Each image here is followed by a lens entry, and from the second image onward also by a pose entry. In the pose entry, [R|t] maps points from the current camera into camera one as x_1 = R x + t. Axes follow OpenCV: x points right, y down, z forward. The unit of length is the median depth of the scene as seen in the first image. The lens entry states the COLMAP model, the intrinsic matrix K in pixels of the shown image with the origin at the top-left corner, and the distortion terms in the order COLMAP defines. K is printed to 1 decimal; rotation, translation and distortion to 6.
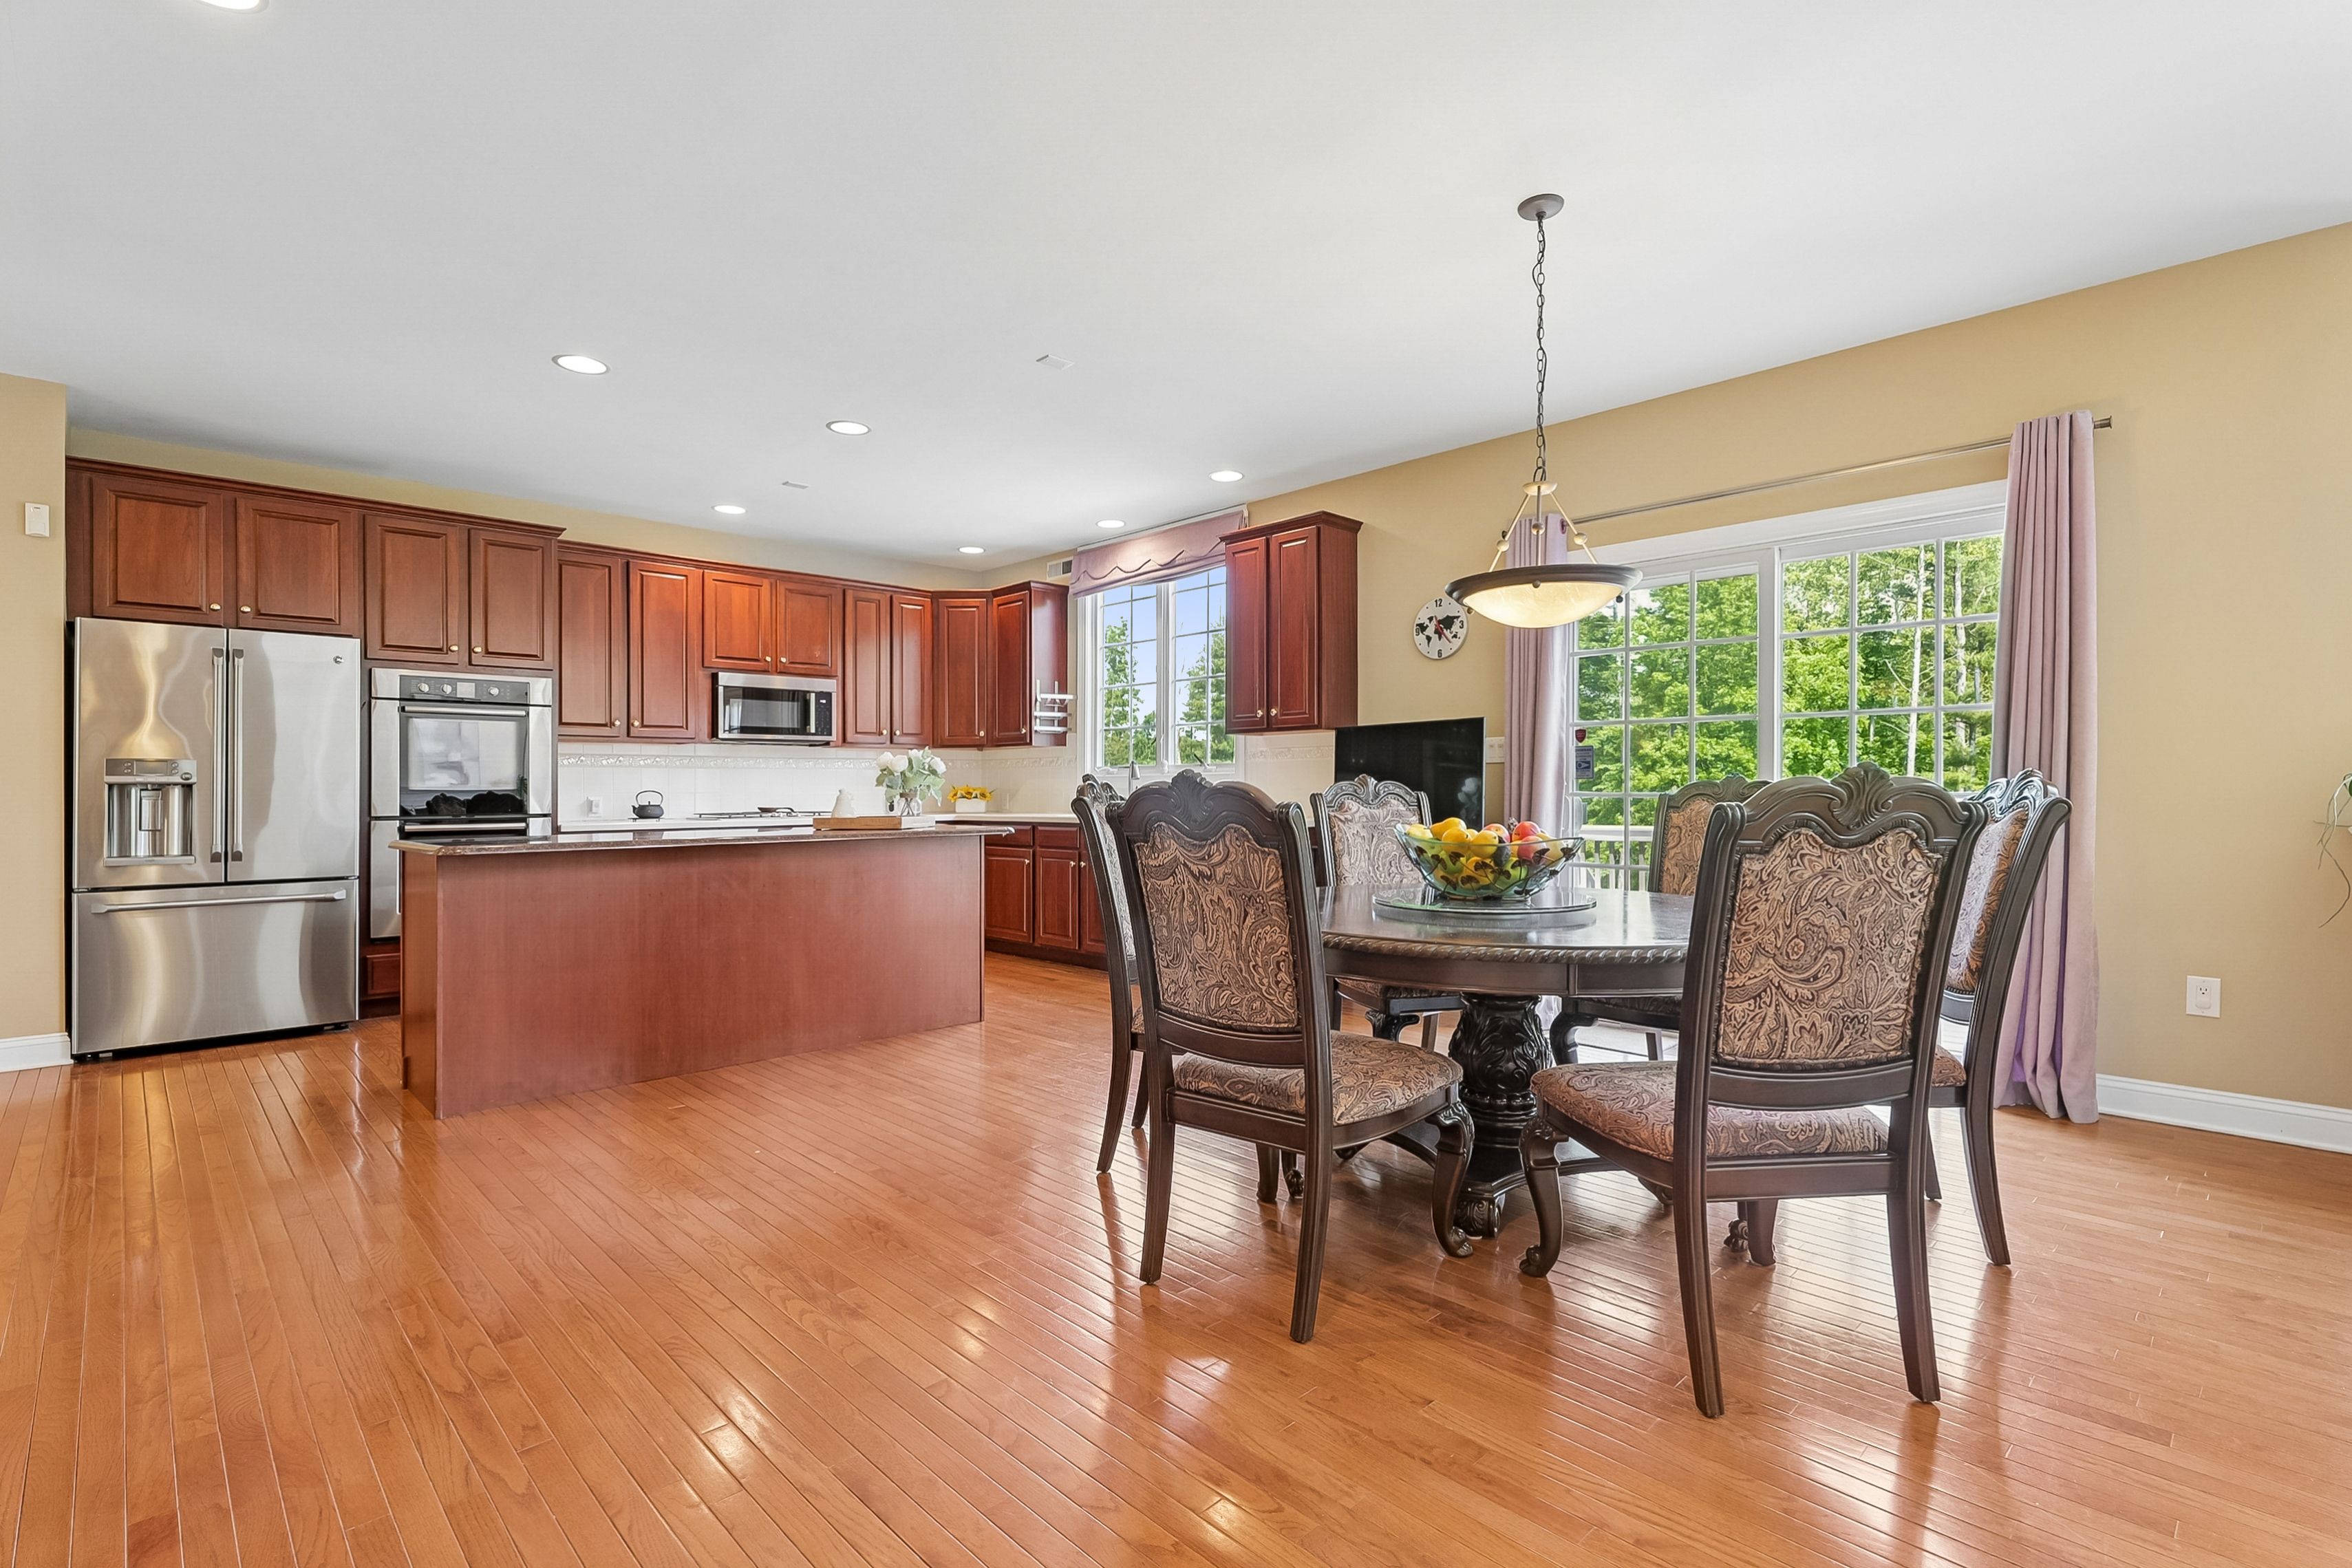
lens RADIAL K [[1090.5, 0, 1166.4], [0, 1090.5, 790.9], [0, 0, 1]] dist [0.006086, -0.000150]
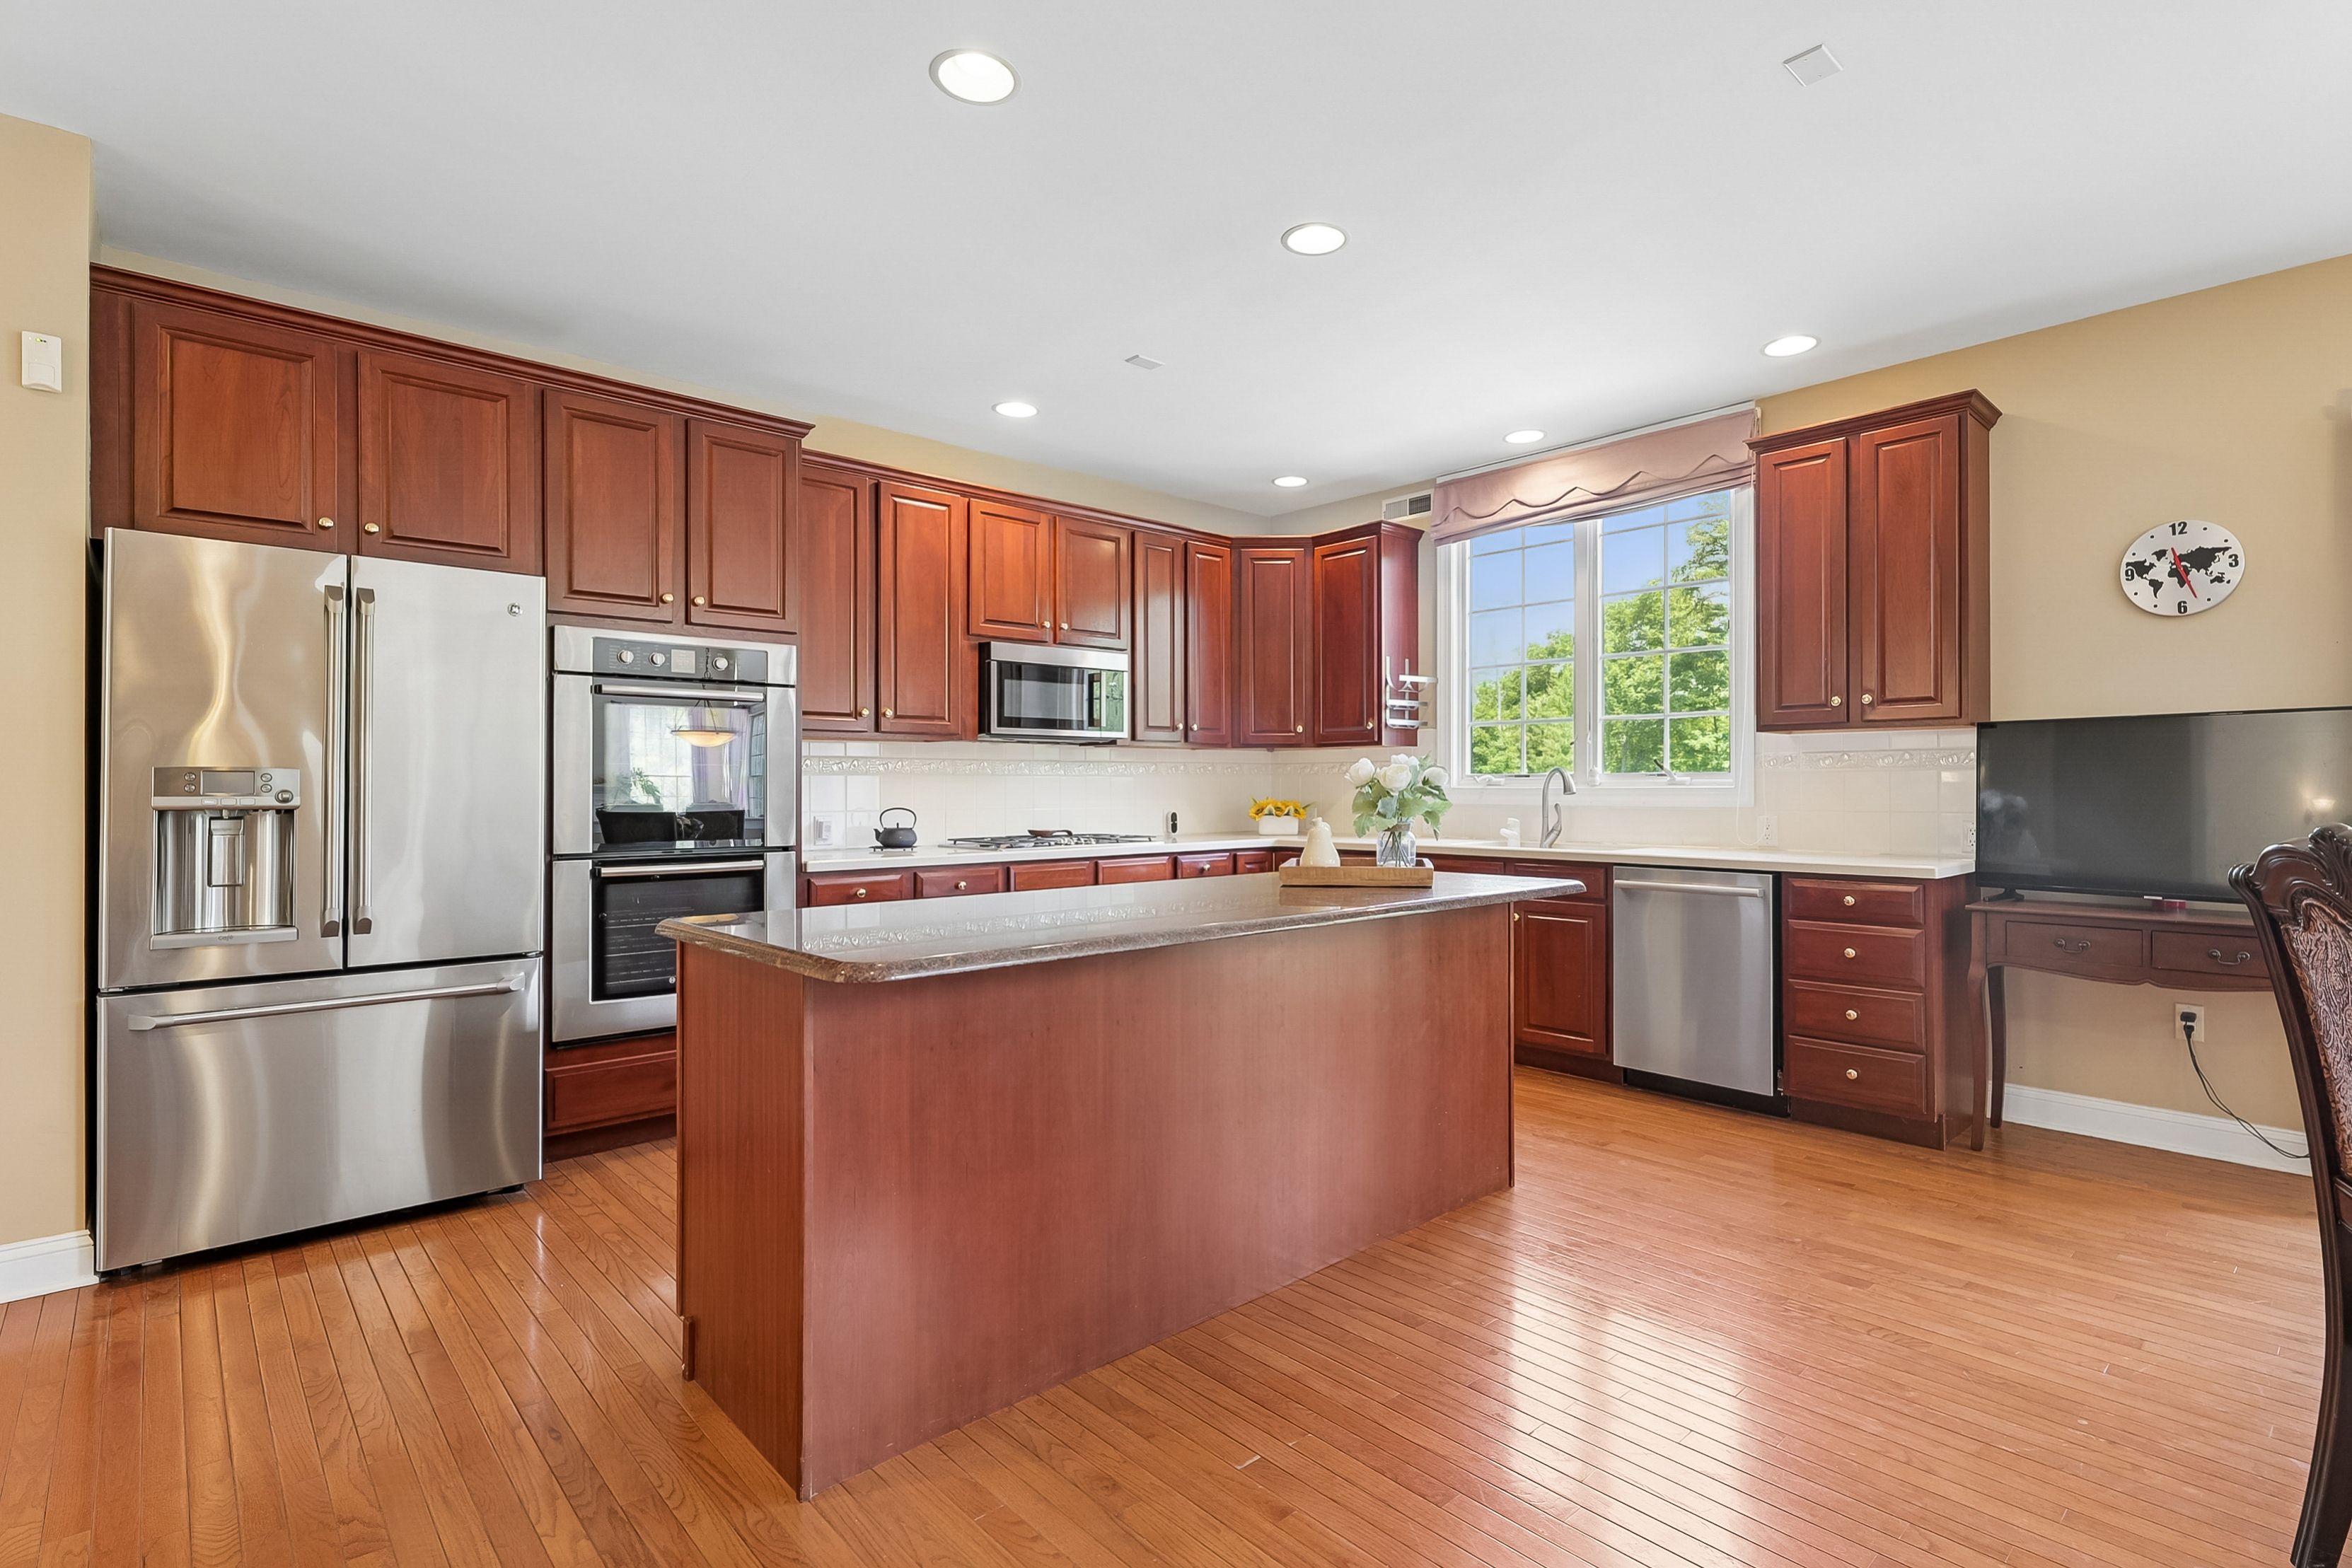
lens RADIAL K [[1090.5, 0, 1159.1], [0, 1090.5, 787.3], [0, 0, 1]] dist [0.006086, -0.000150]
pose [[0.999756, 0.004920, -0.021546, -0.339562], [-0.004881, 0.999986, 0.001858, -0.018655], [0.021555, -0.001753, 0.999766, 0.346106]]
